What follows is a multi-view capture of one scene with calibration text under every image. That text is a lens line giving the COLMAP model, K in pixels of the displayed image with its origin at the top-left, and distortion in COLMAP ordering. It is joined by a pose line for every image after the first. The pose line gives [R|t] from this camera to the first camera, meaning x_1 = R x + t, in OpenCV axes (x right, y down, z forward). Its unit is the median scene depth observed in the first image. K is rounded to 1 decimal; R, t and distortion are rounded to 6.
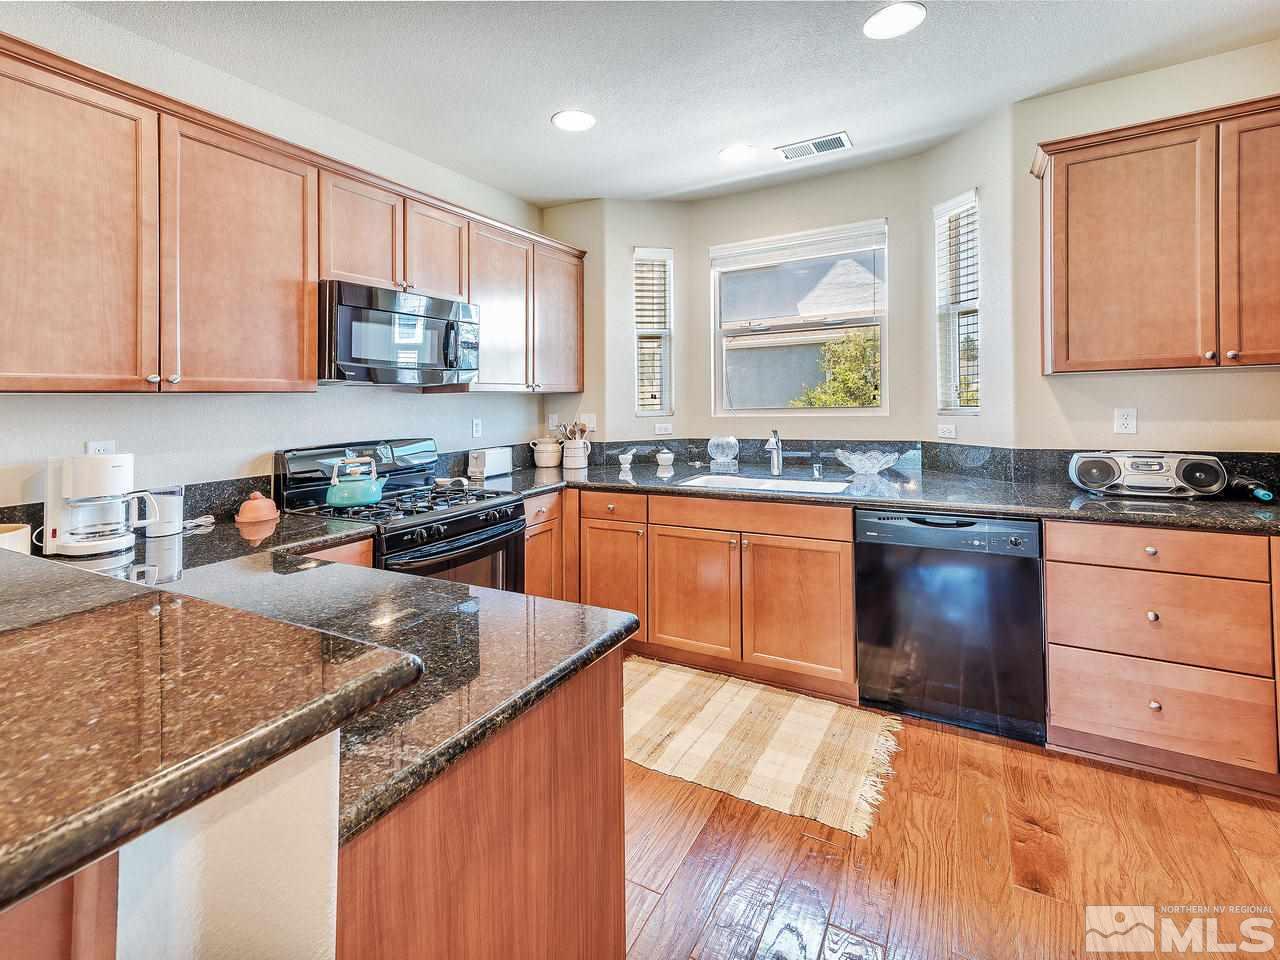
lens RADIAL K [[515.9, 0, 639.4], [0, 515.9, 416.8], [0, 0, 1]] dist [0.001674, 0.000241]
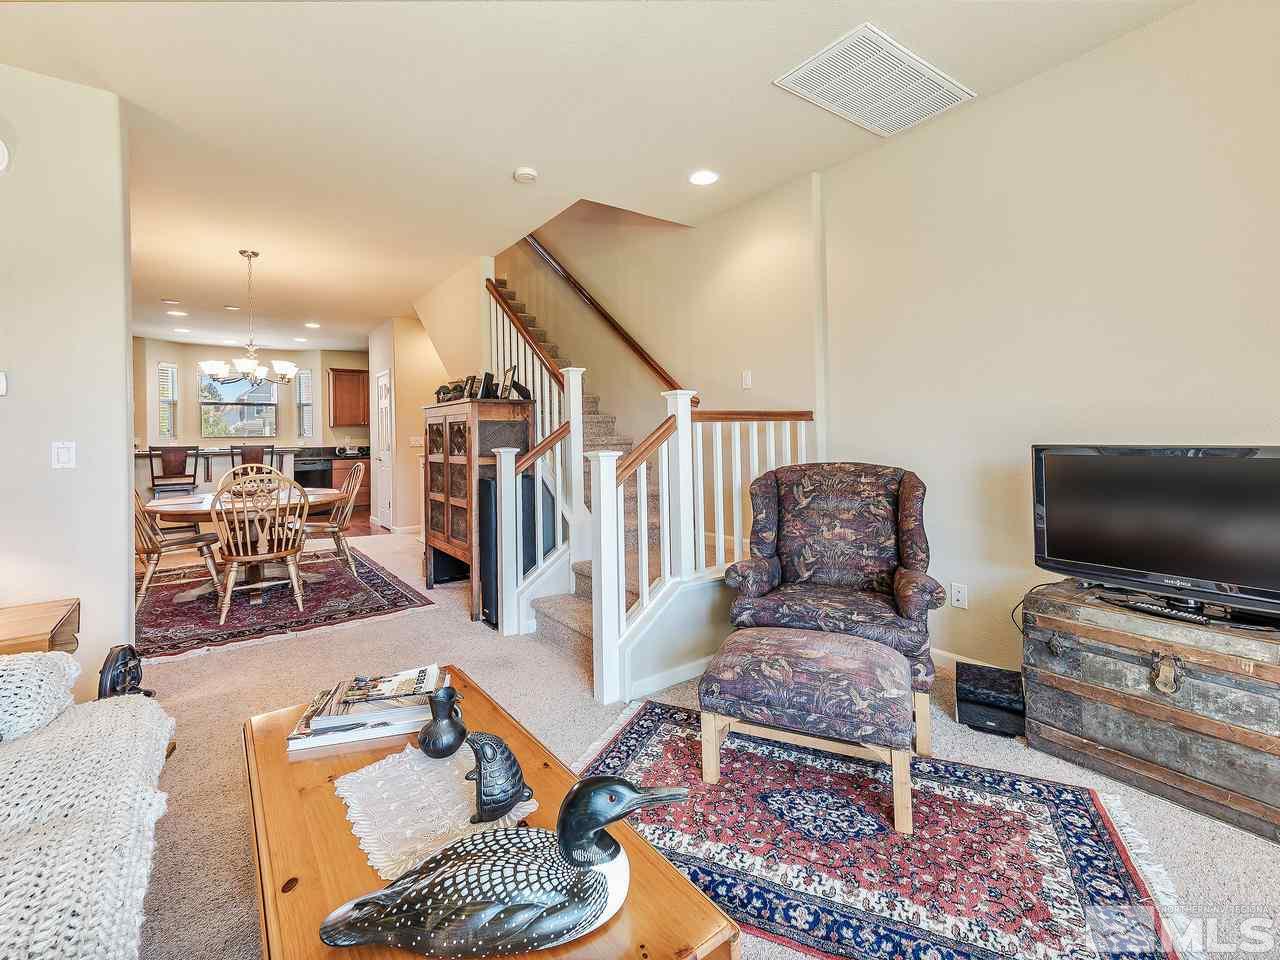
lens RADIAL K [[586.2, 0, 645.7], [0, 586.2, 427.9], [0, 0, 1]] dist [0.025458, -0.000042]
pose [[0.367495, 0.031514, 0.929492, -2.692443], [0.030342, 0.998487, -0.045849, 0.220607], [-0.929530, 0.045052, 0.365983, -3.082125]]
